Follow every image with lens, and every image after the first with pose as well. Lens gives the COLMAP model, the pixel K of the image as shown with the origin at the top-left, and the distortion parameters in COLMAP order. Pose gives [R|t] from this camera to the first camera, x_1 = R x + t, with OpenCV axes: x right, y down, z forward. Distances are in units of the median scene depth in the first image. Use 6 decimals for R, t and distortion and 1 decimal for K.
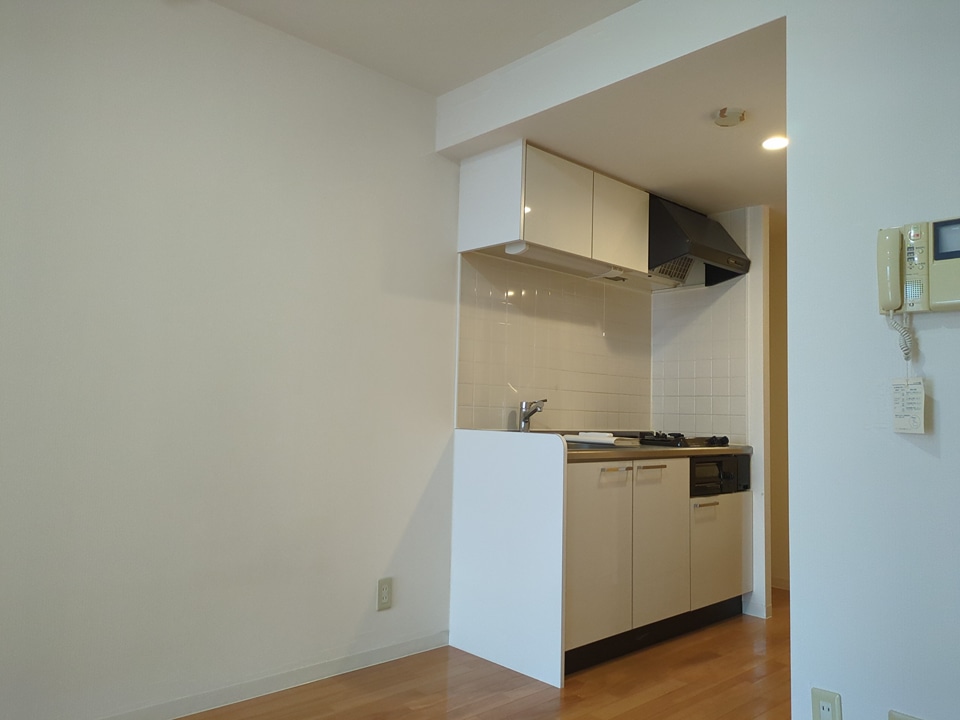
lens RADIAL K [[716.9, 0, 479.0], [0, 716.9, 350.3], [0, 0, 1]] dist [0.007883, -0.004332]
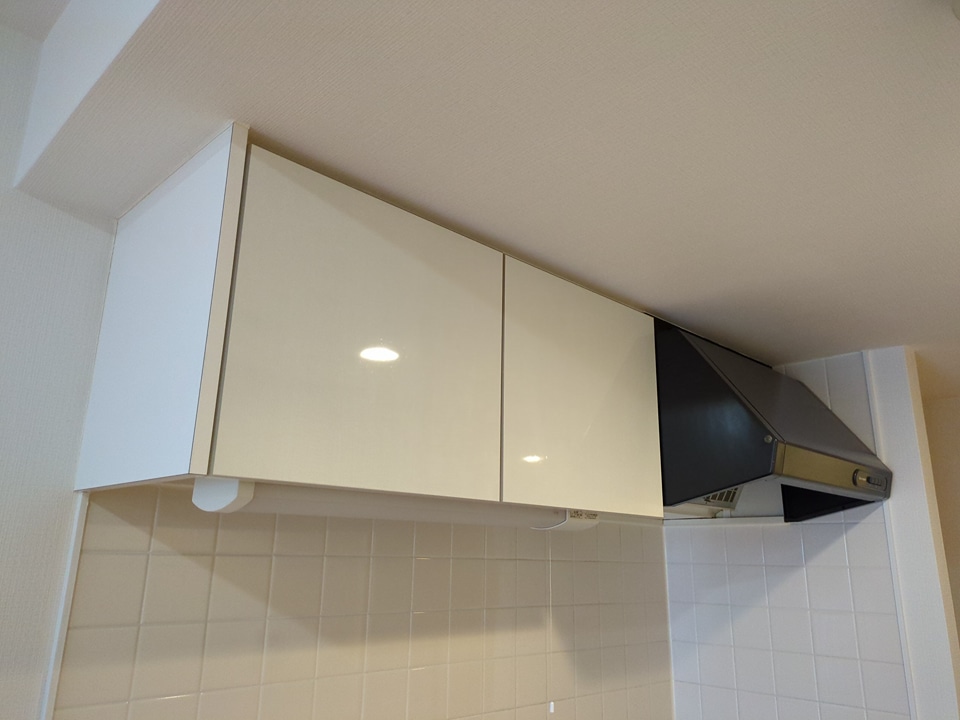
lens RADIAL K [[716.9, 0, 479.0], [0, 716.9, 350.3], [0, 0, 1]] dist [0.007883, -0.004332]
pose [[0.999866, 0.000142, 0.016361, 0.124040], [0.002970, 0.981776, -0.190021, -0.117221], [-0.016090, 0.190044, 0.981644, 0.575706]]
